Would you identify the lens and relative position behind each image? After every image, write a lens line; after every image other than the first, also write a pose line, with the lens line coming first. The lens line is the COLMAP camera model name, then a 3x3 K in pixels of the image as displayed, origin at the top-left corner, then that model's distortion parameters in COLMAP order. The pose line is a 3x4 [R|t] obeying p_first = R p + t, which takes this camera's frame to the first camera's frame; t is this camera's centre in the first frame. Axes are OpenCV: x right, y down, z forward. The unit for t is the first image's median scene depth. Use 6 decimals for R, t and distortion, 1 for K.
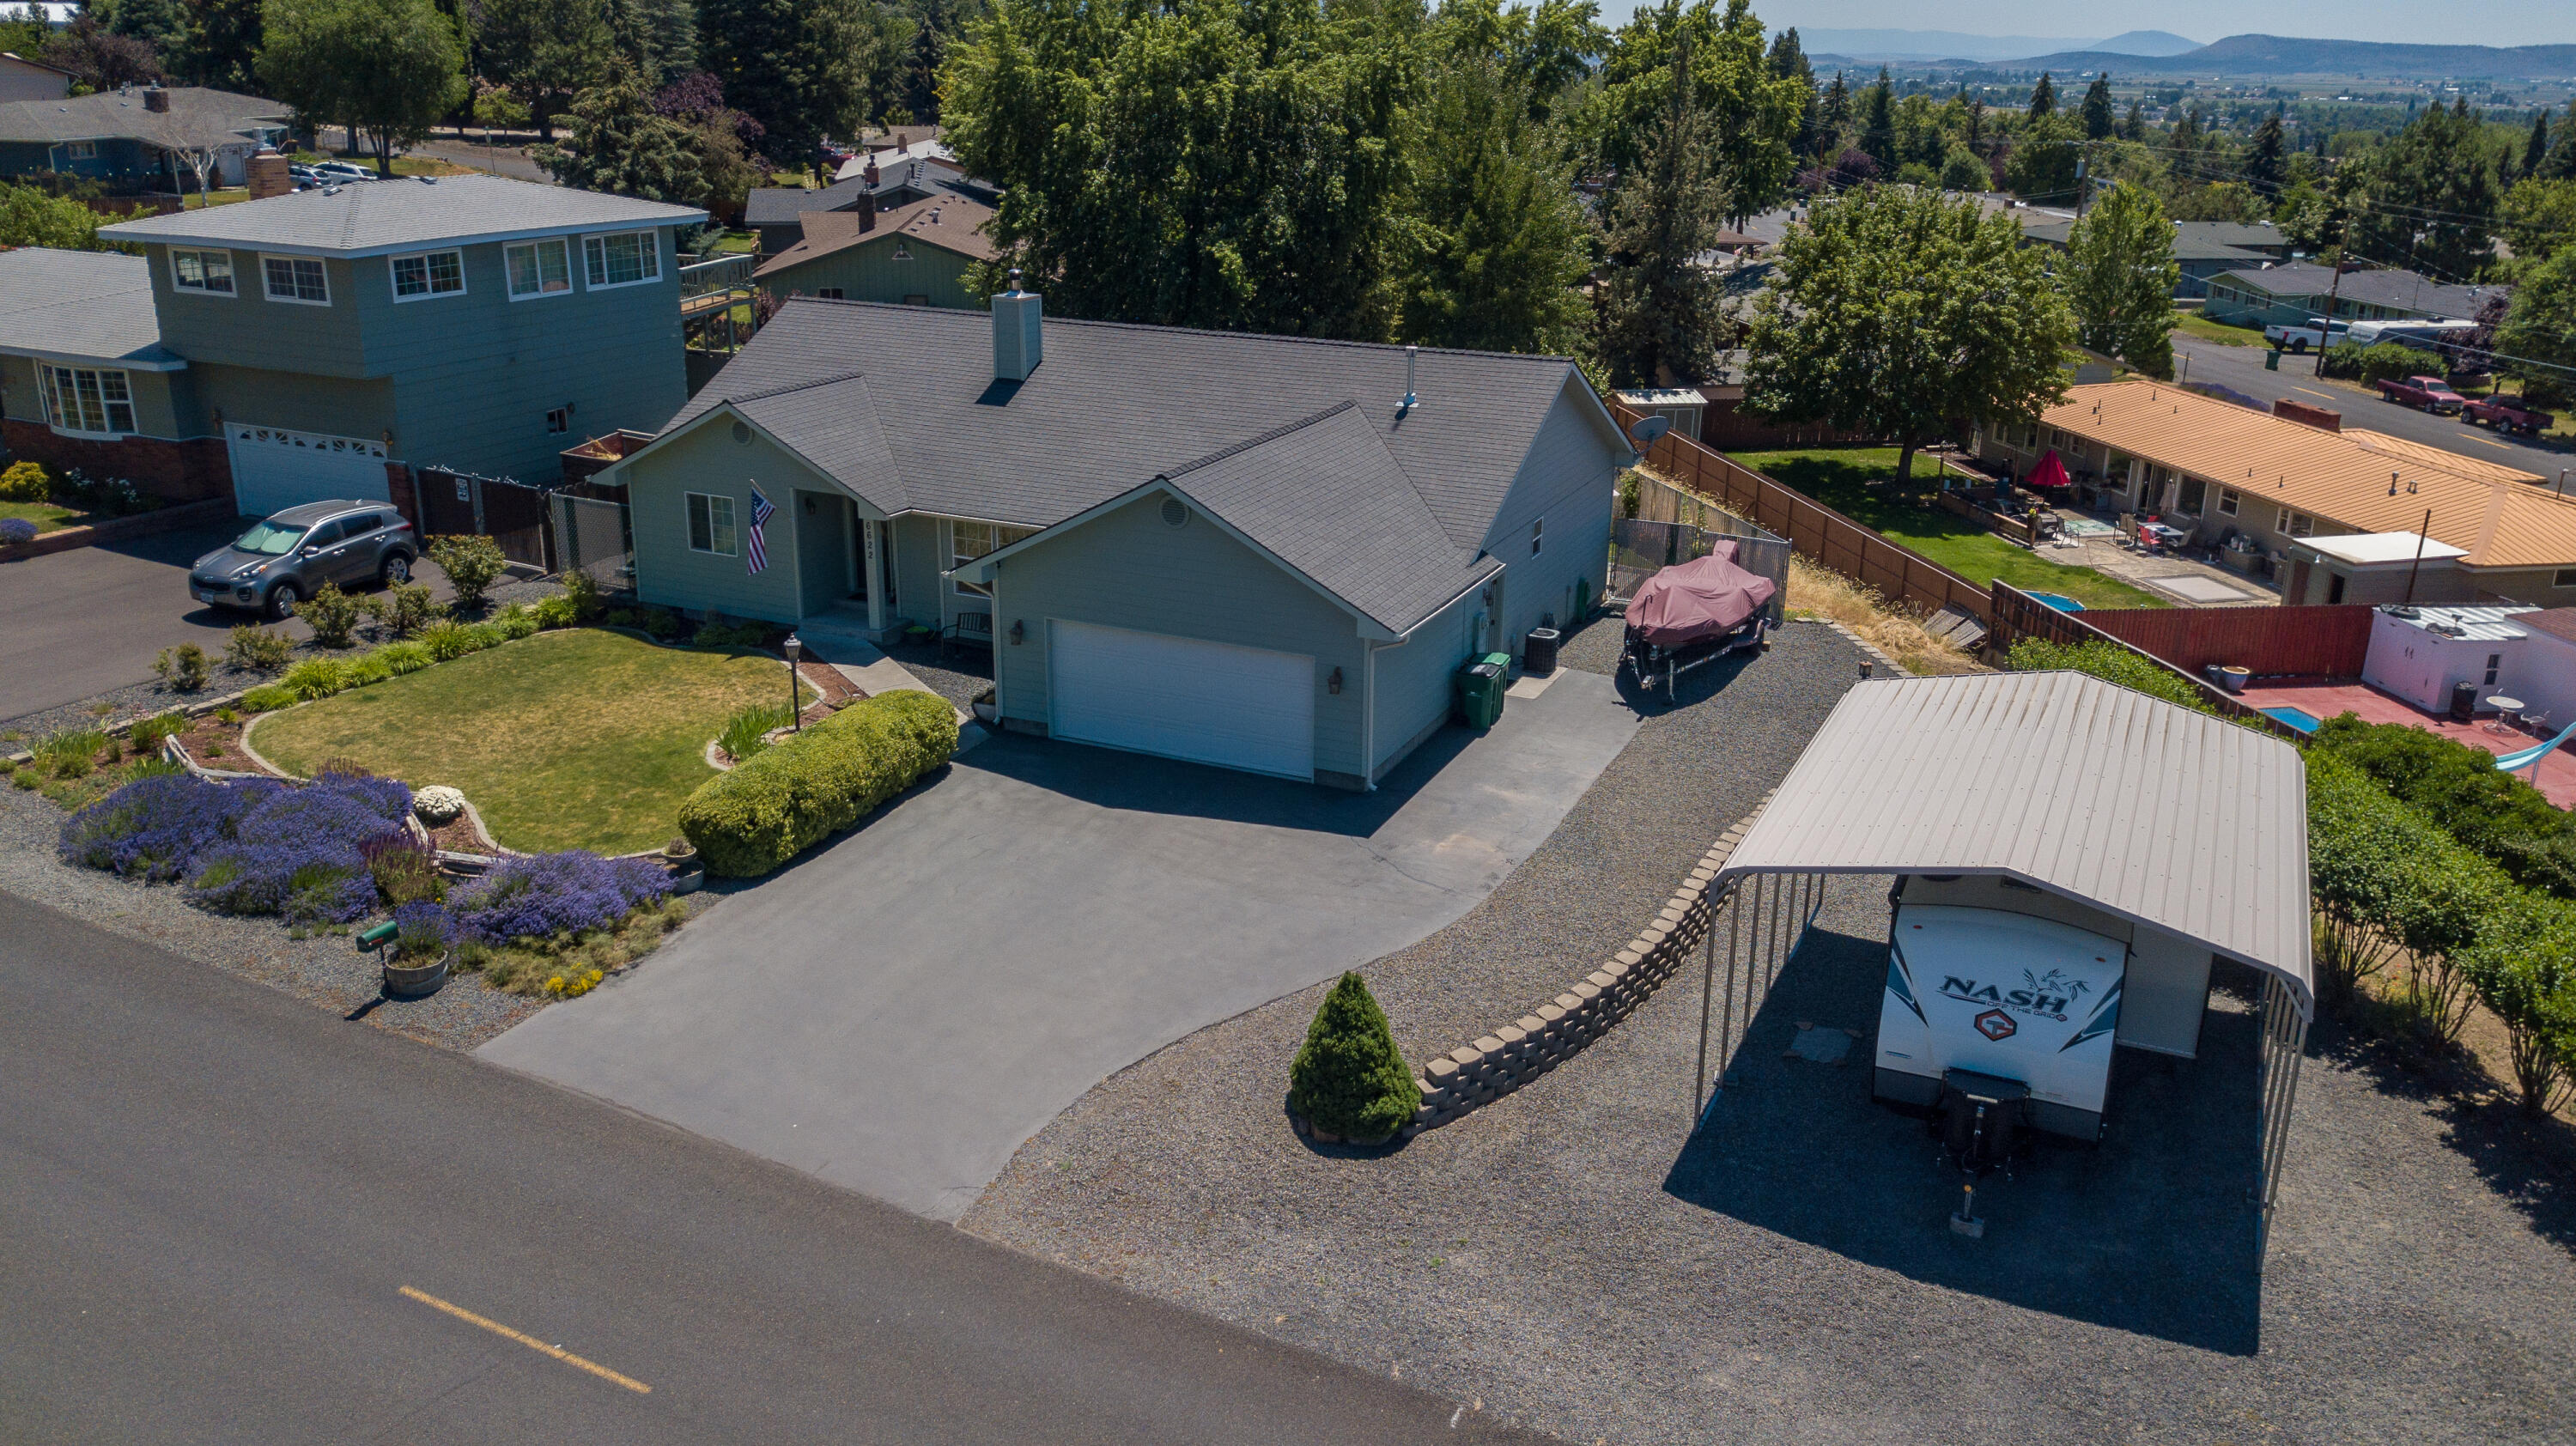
lens RADIAL K [[1970.9, 0, 1288.0], [0, 1970.9, 723.0], [0, 0, 1]] dist [0.005172, 0.005644]
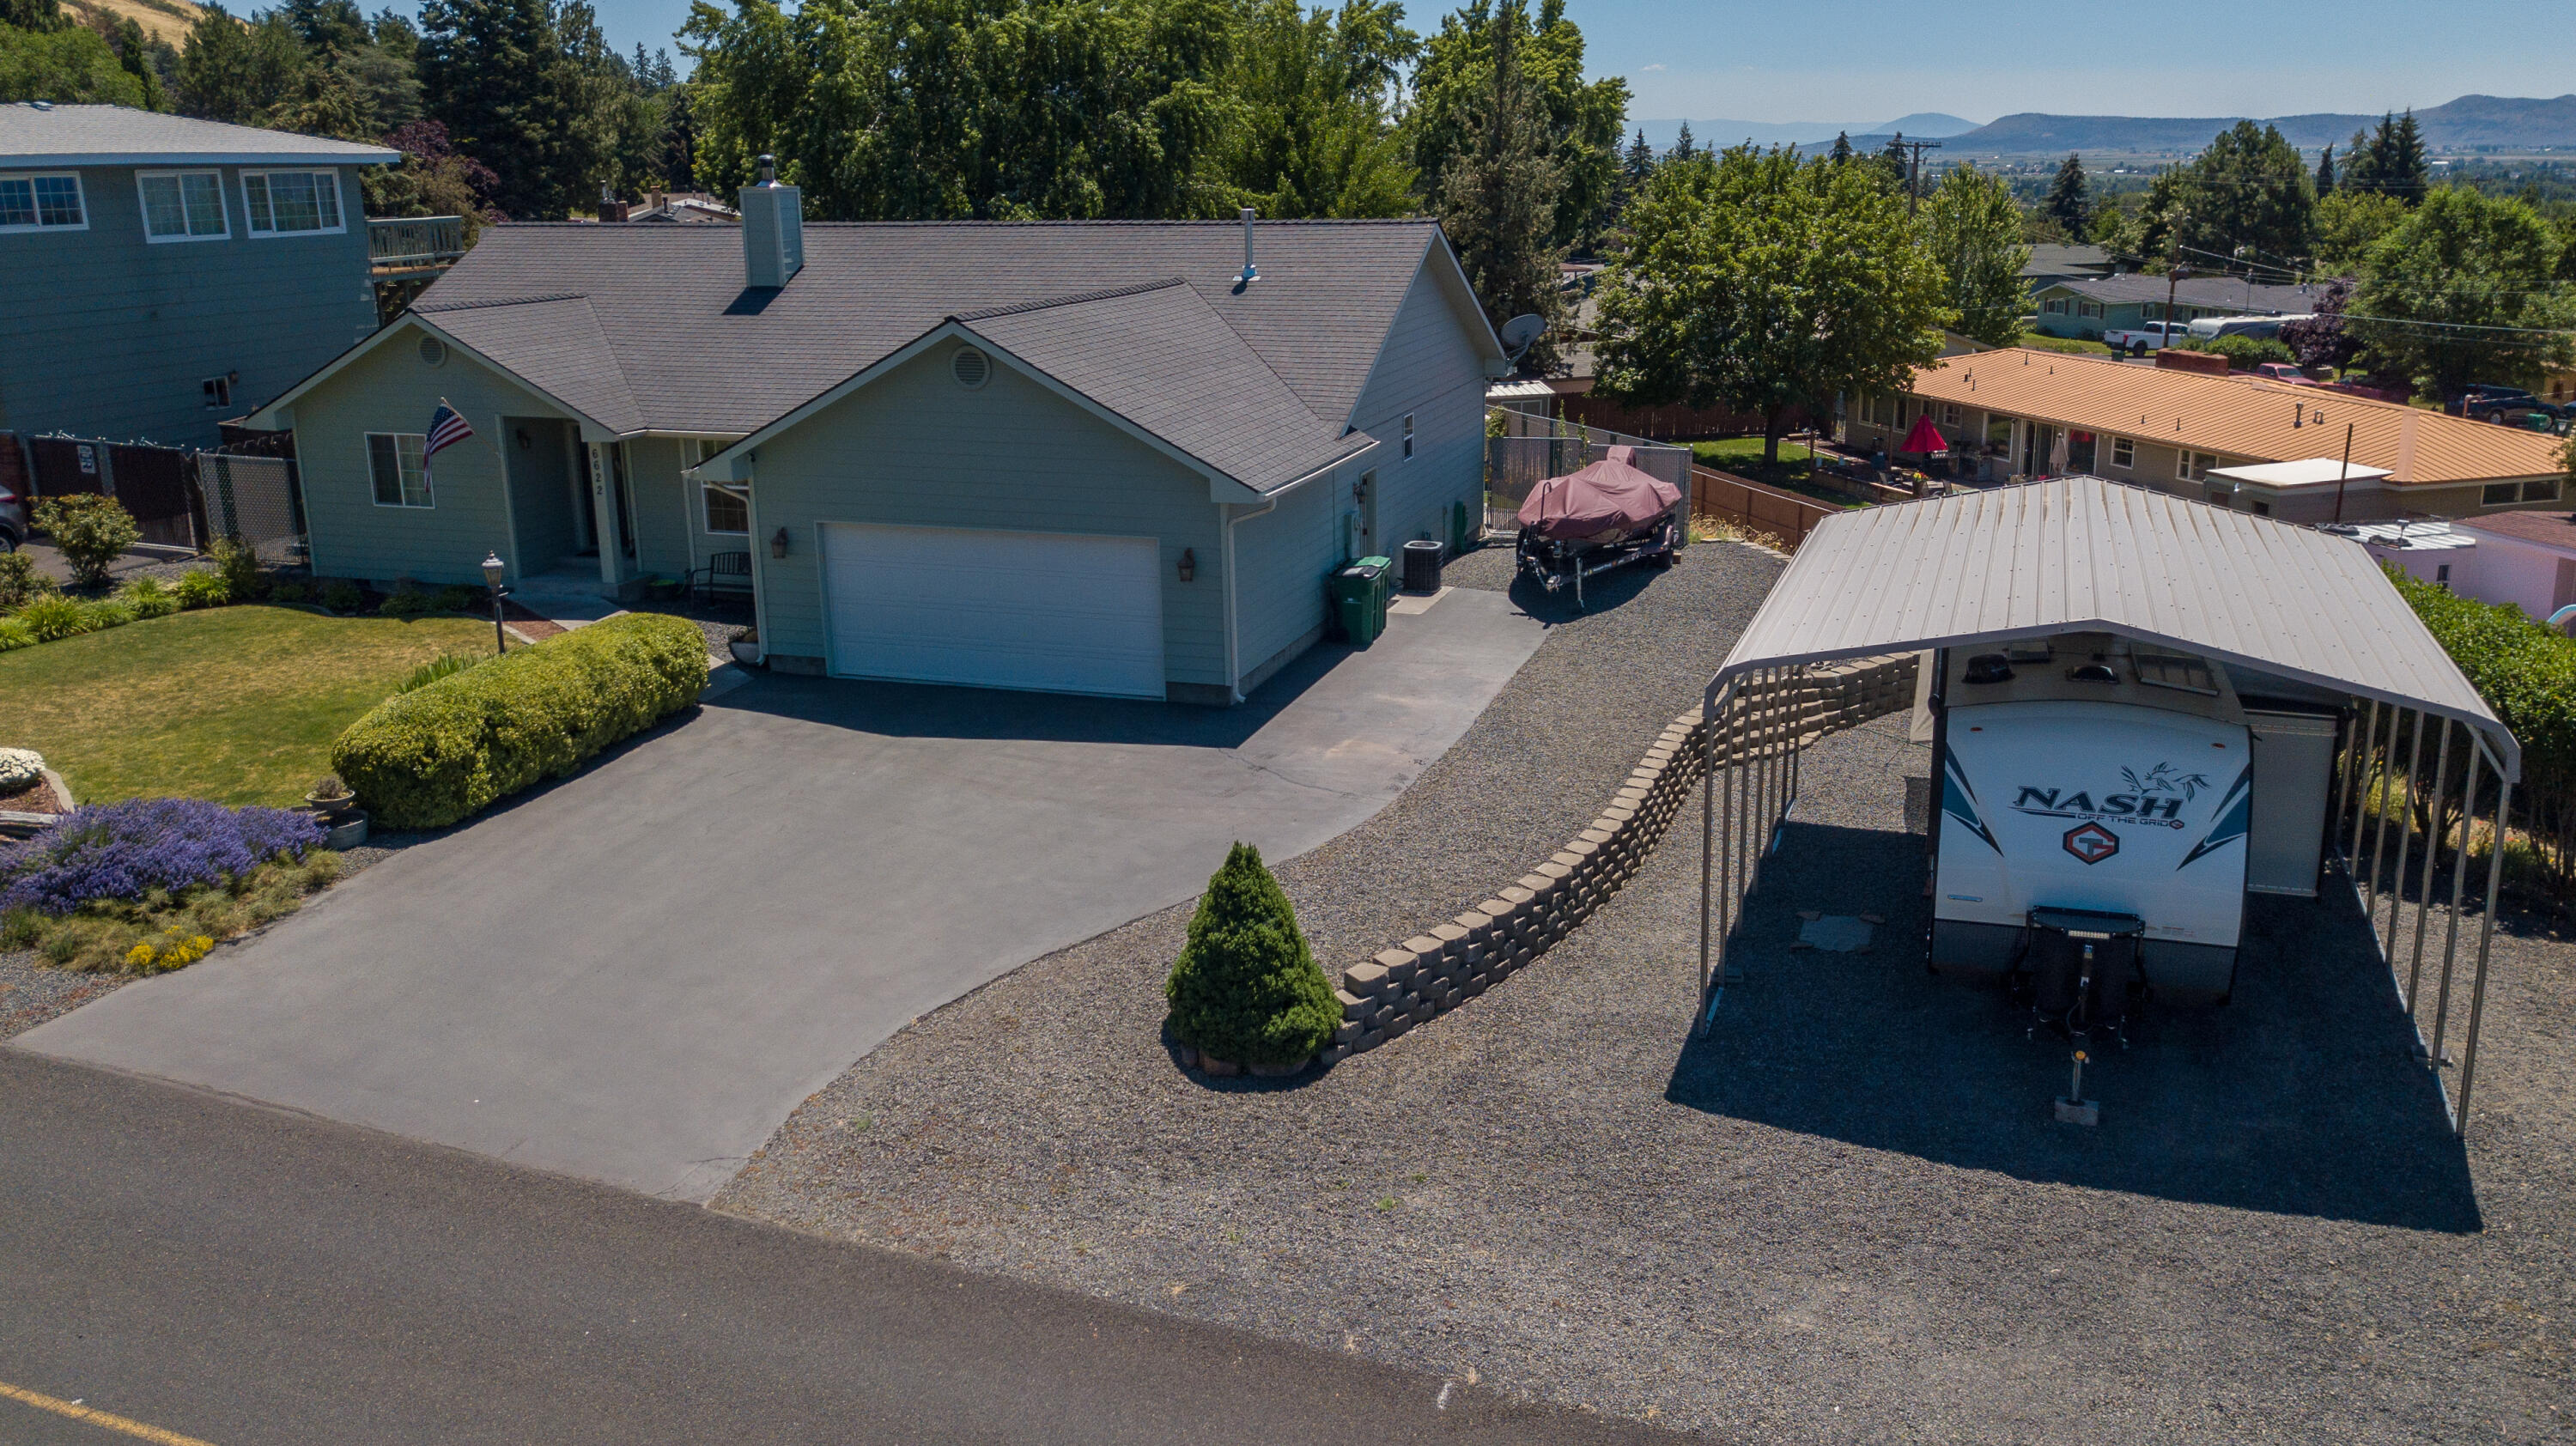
lens RADIAL K [[2054.6, 0, 1291.8], [0, 2054.6, 723.2], [0, 0, 1]] dist [0.012074, -0.005724]
pose [[0.994290, -0.055728, 0.091002, -0.013821], [0.061191, 0.996417, -0.058389, 0.104840], [-0.087422, 0.063624, 0.994138, 0.182721]]
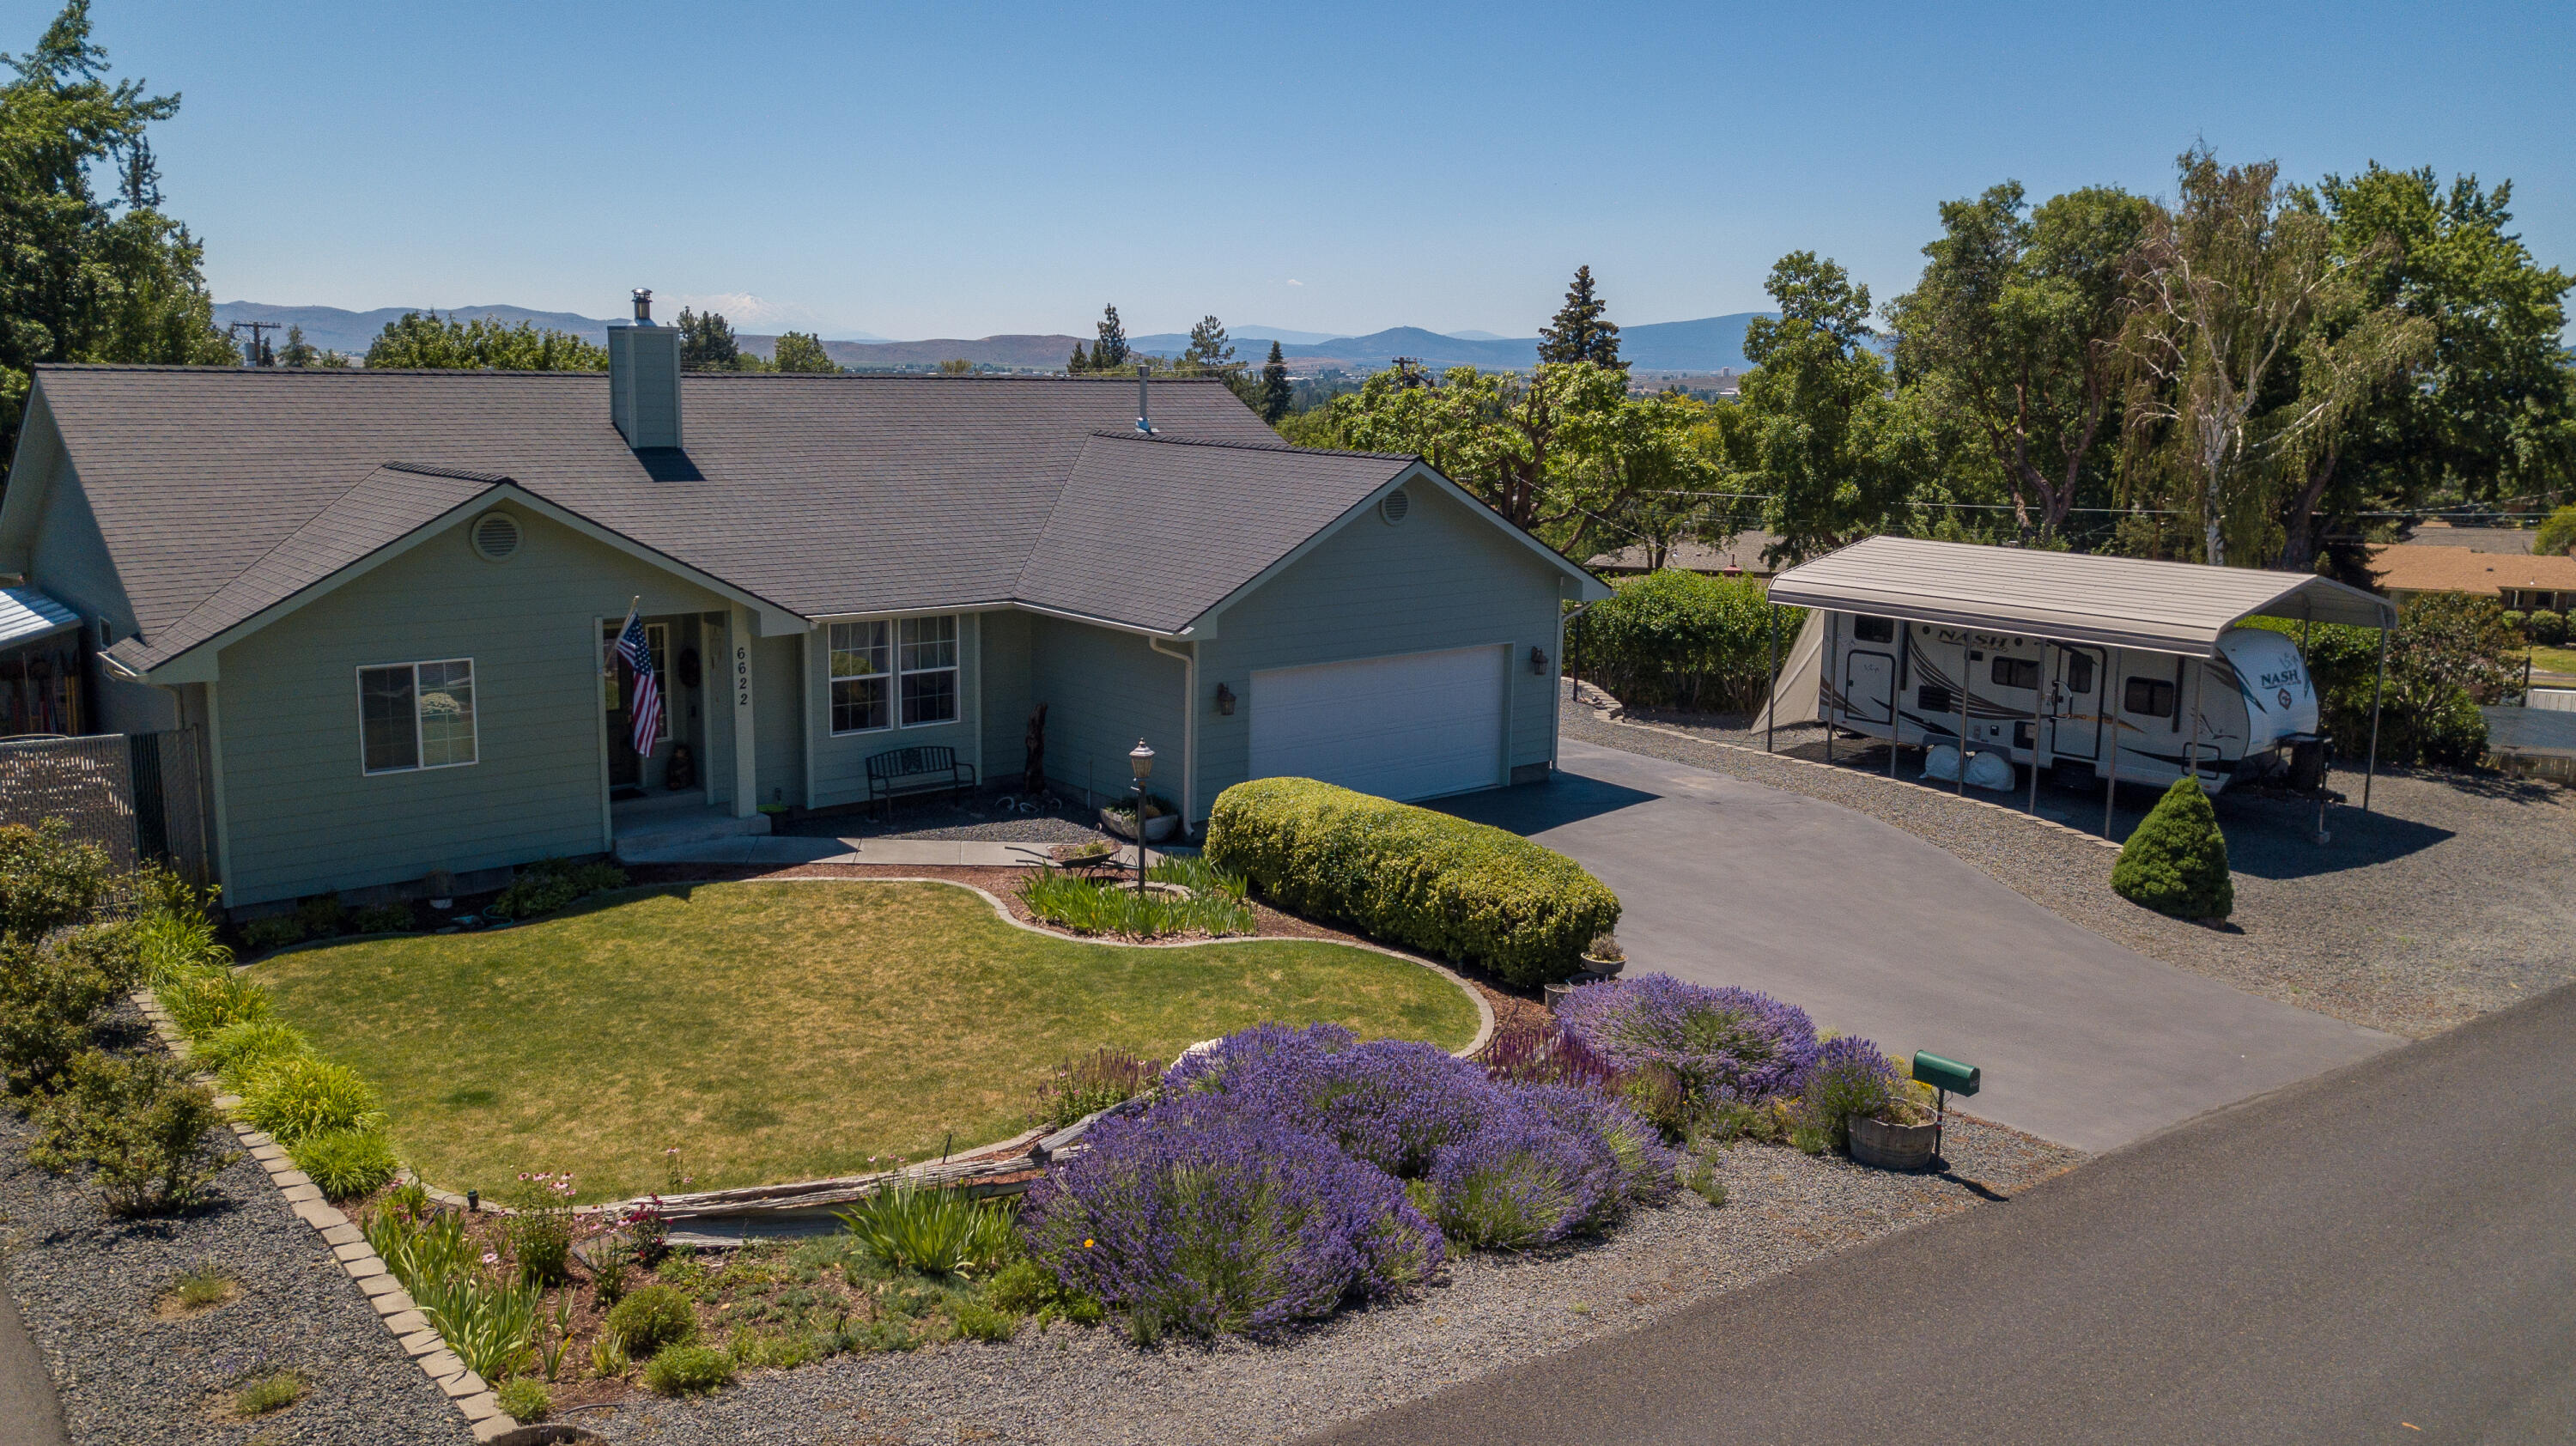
lens RADIAL K [[1986.0, 0, 1288.0], [0, 1986.0, 723.0], [0, 0, 1]] dist [0.017839, 0.004027]
pose [[0.428207, -0.171597, 0.887239, -0.957579], [0.283505, 0.957748, 0.048406, -0.079388], [-0.858058, 0.230810, 0.458763, 0.744558]]
